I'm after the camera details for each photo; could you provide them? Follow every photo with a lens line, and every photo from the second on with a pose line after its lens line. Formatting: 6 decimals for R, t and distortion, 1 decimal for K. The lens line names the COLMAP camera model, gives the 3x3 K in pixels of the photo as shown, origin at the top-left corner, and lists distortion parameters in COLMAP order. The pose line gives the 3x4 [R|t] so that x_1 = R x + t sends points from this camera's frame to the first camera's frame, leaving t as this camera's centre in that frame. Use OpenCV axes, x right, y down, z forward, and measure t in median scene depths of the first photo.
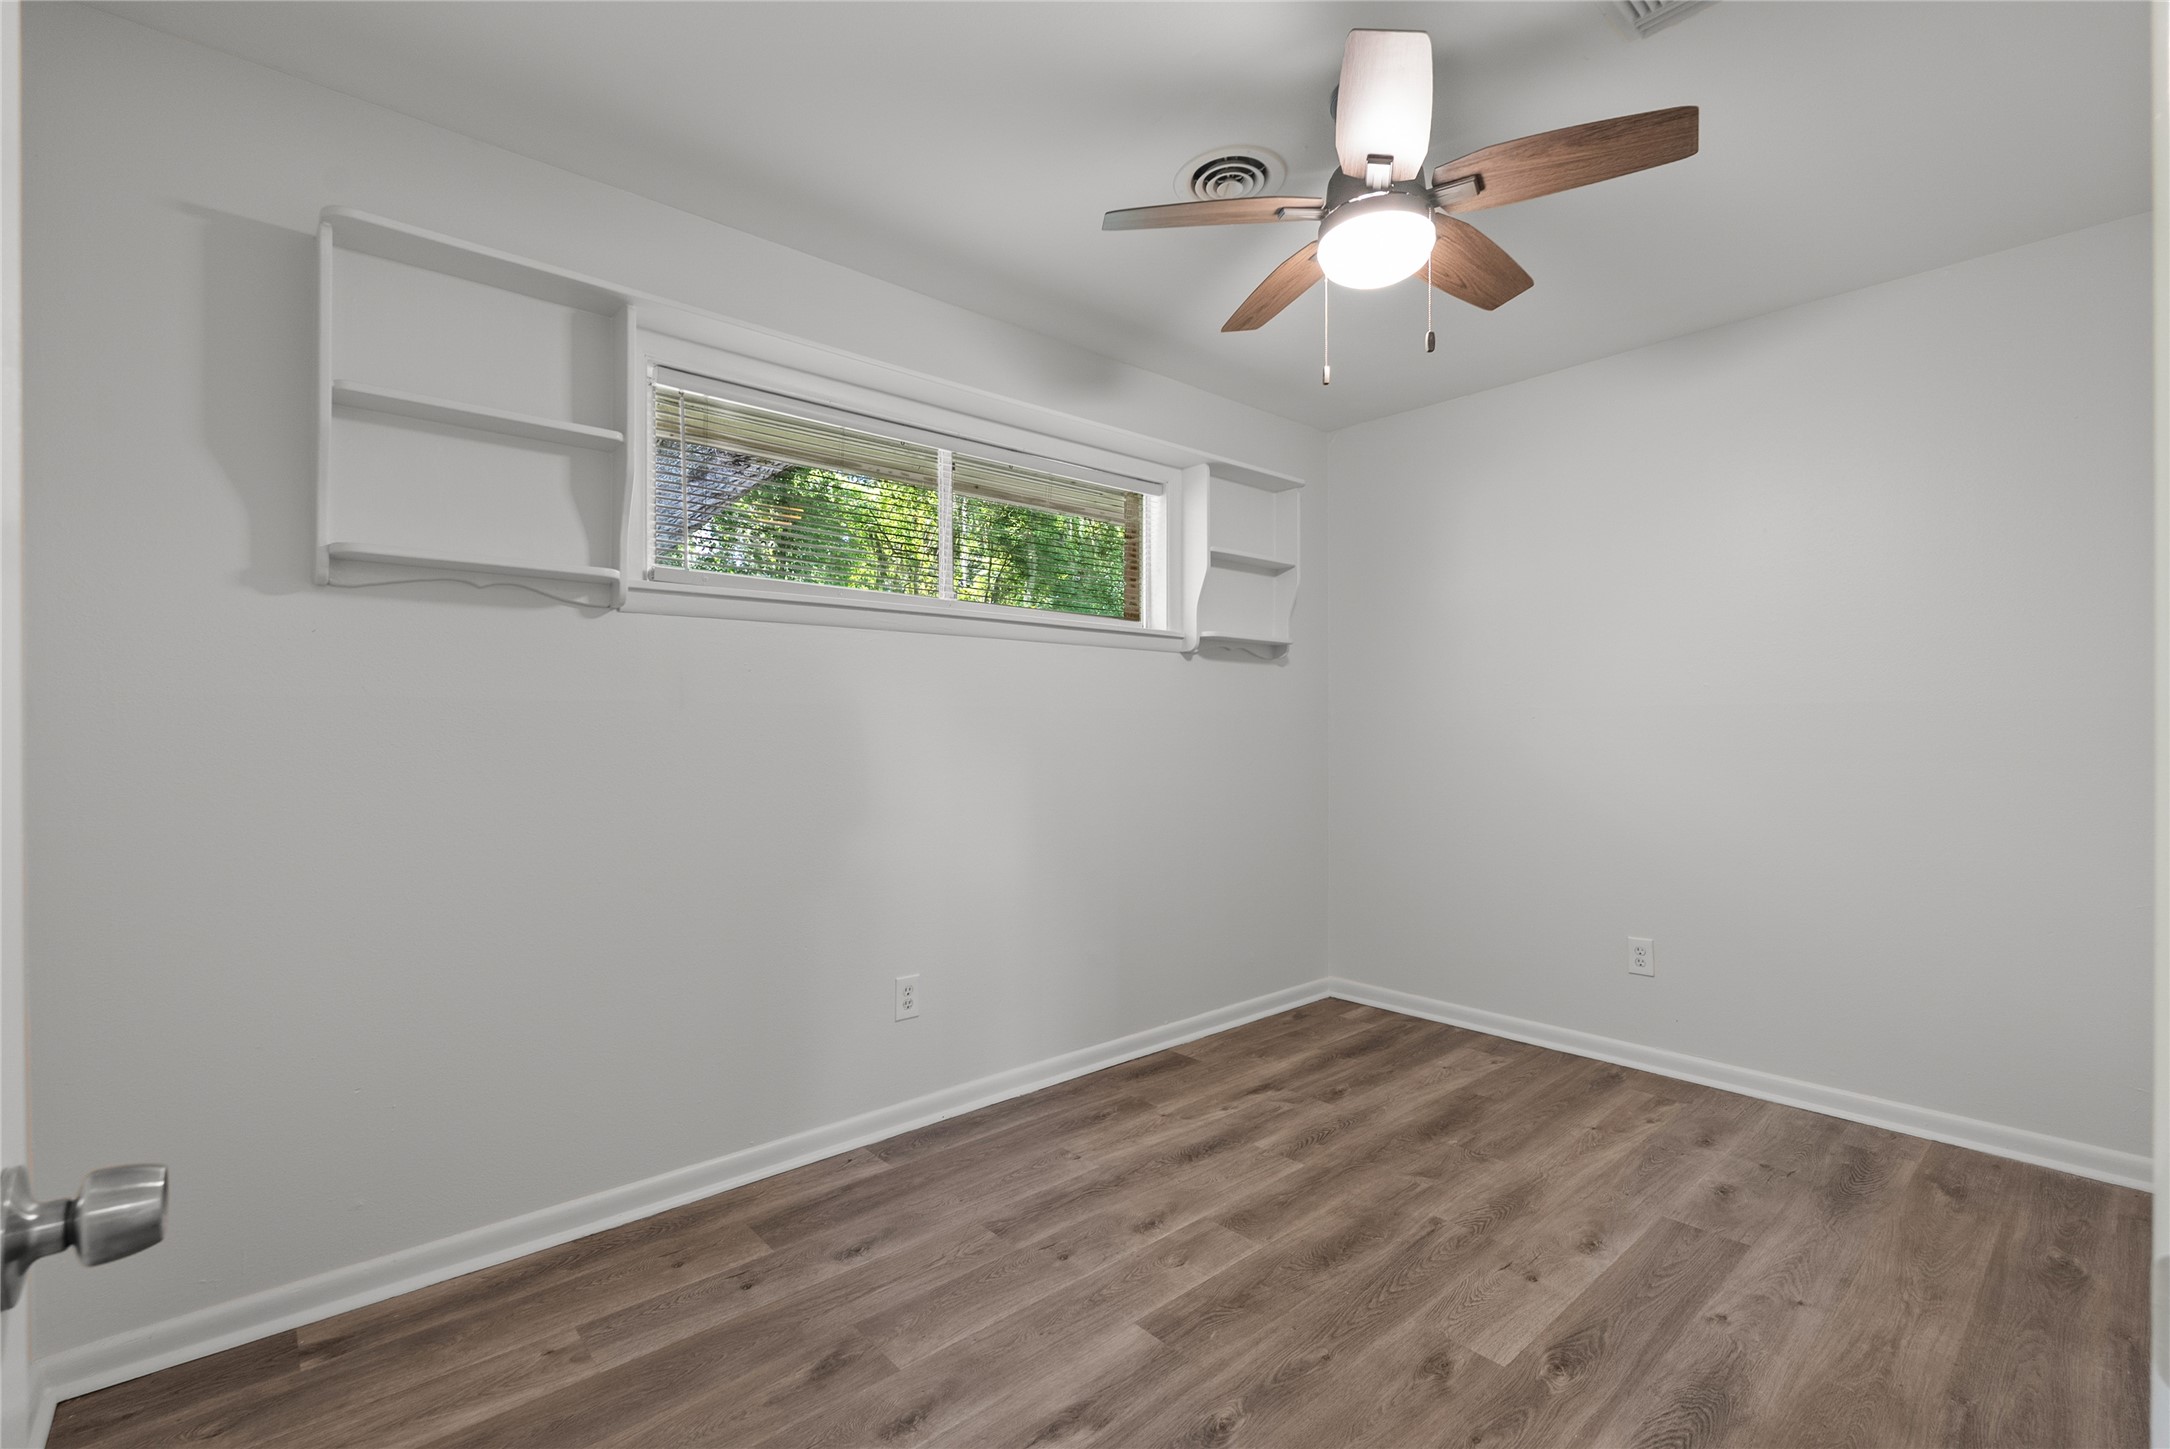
lens RADIAL K [[953.7, 0, 1087.1], [0, 953.7, 729.7], [0, 0, 1]] dist [-0.006481, 0.000089]
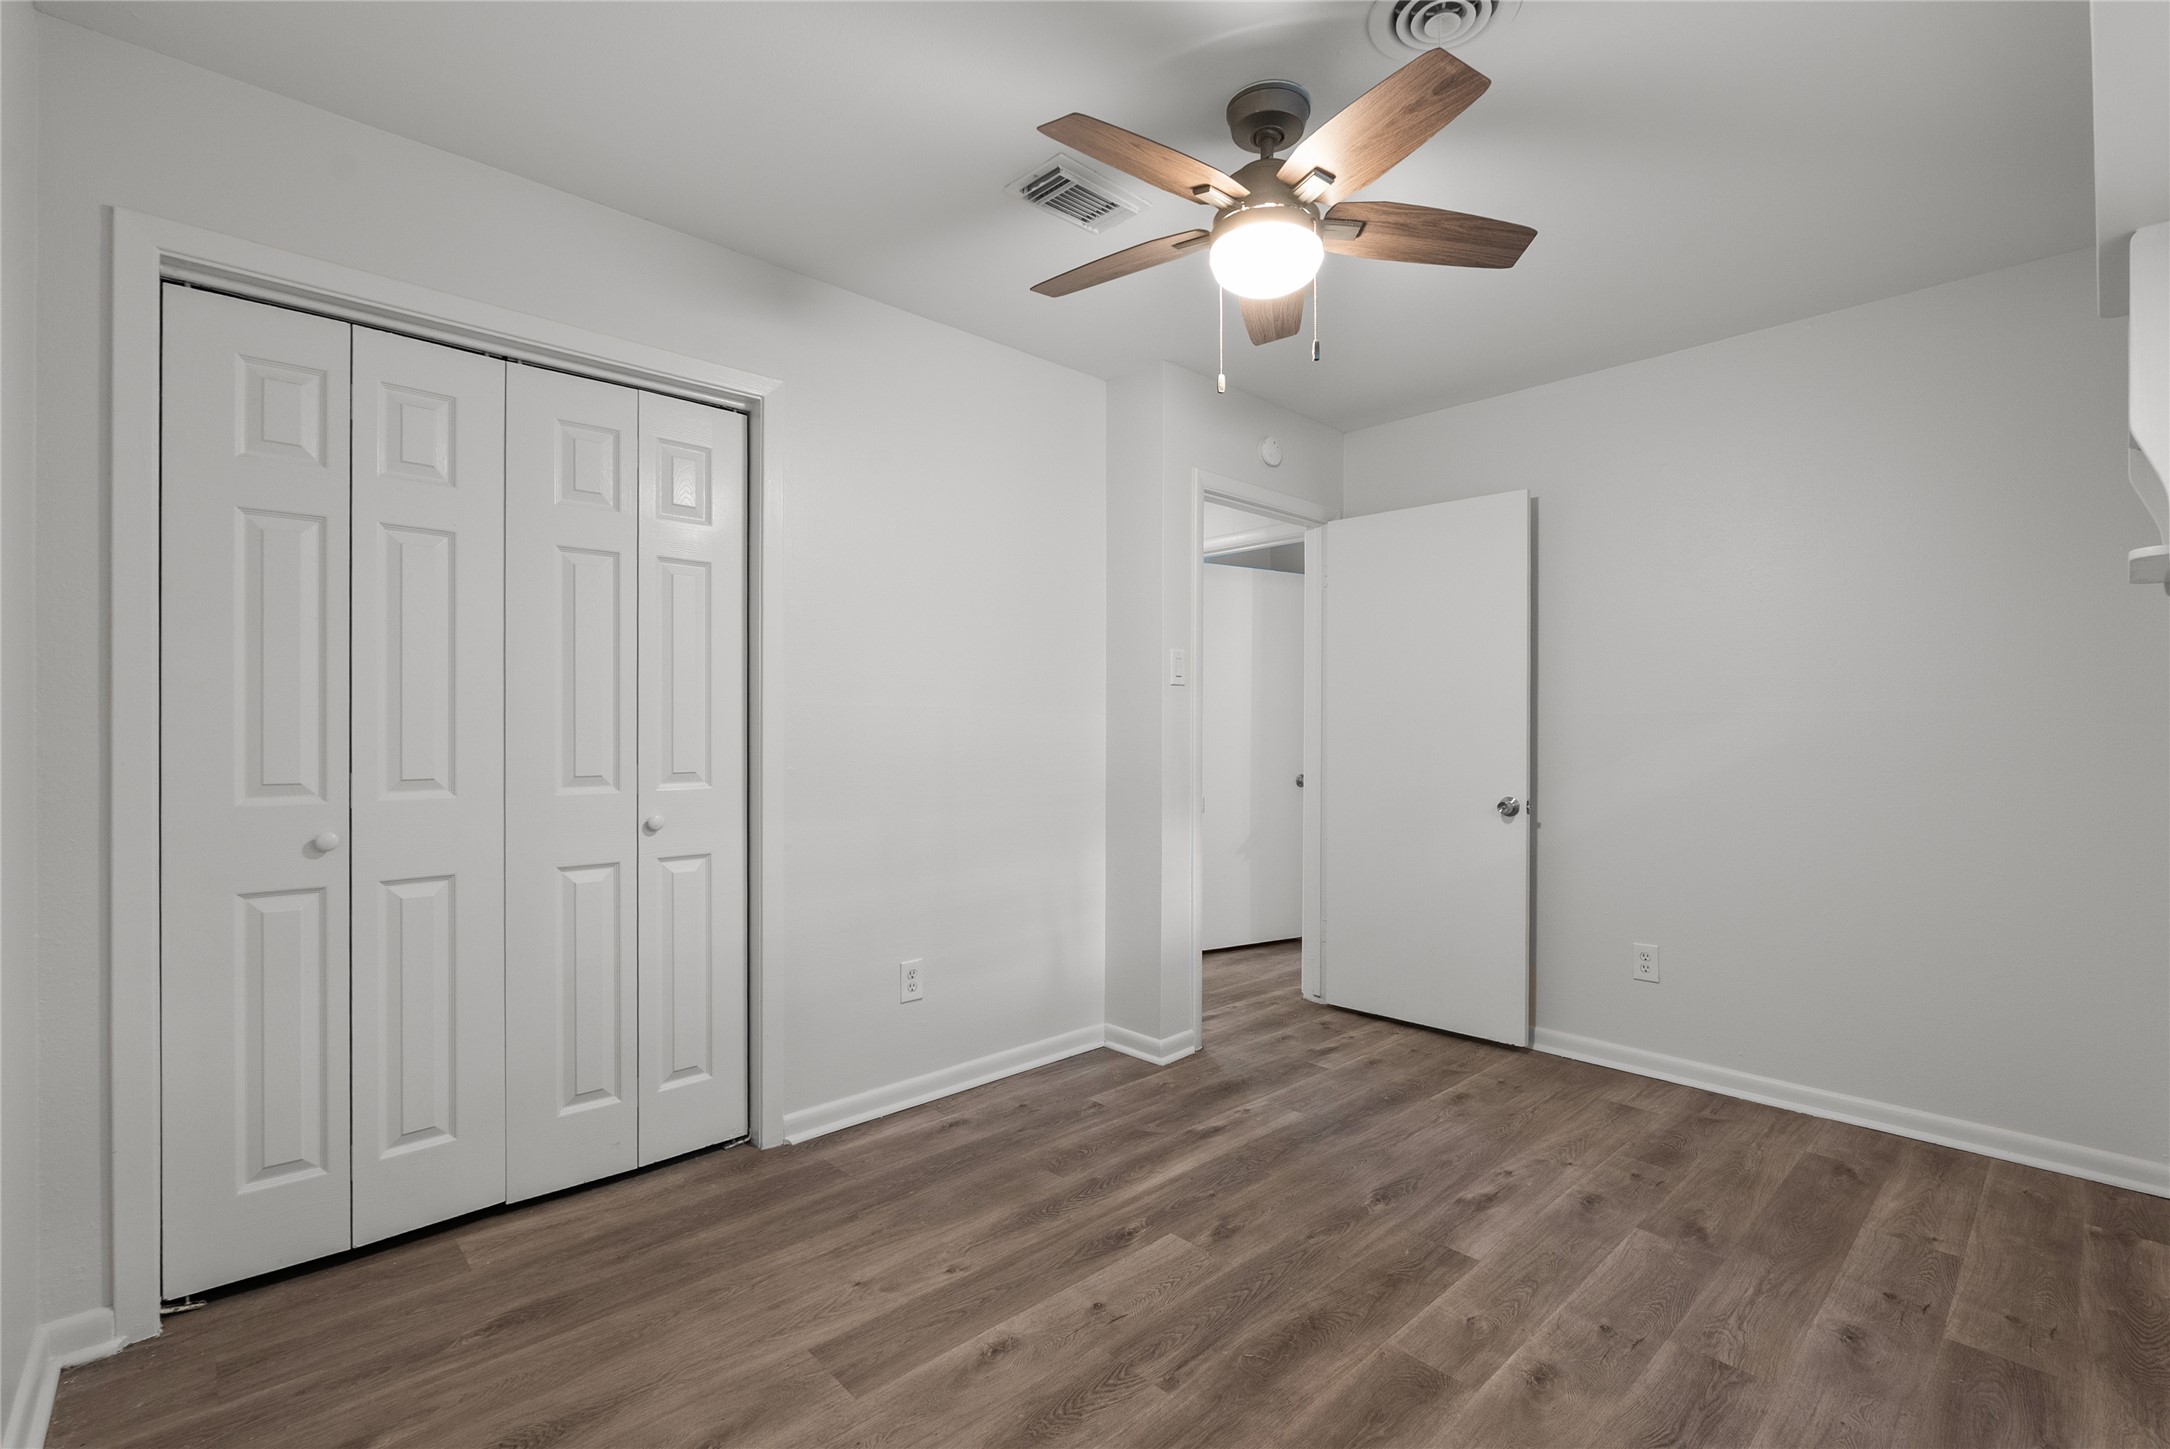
lens RADIAL K [[953.7, 0, 1087.1], [0, 953.7, 729.7], [0, 0, 1]] dist [-0.006481, 0.000089]
pose [[-0.999649, -0.001905, -0.026433, 0.523534], [-0.001937, 0.999997, 0.001211, -0.005530], [0.026430, 0.001262, -0.999650, 2.026637]]
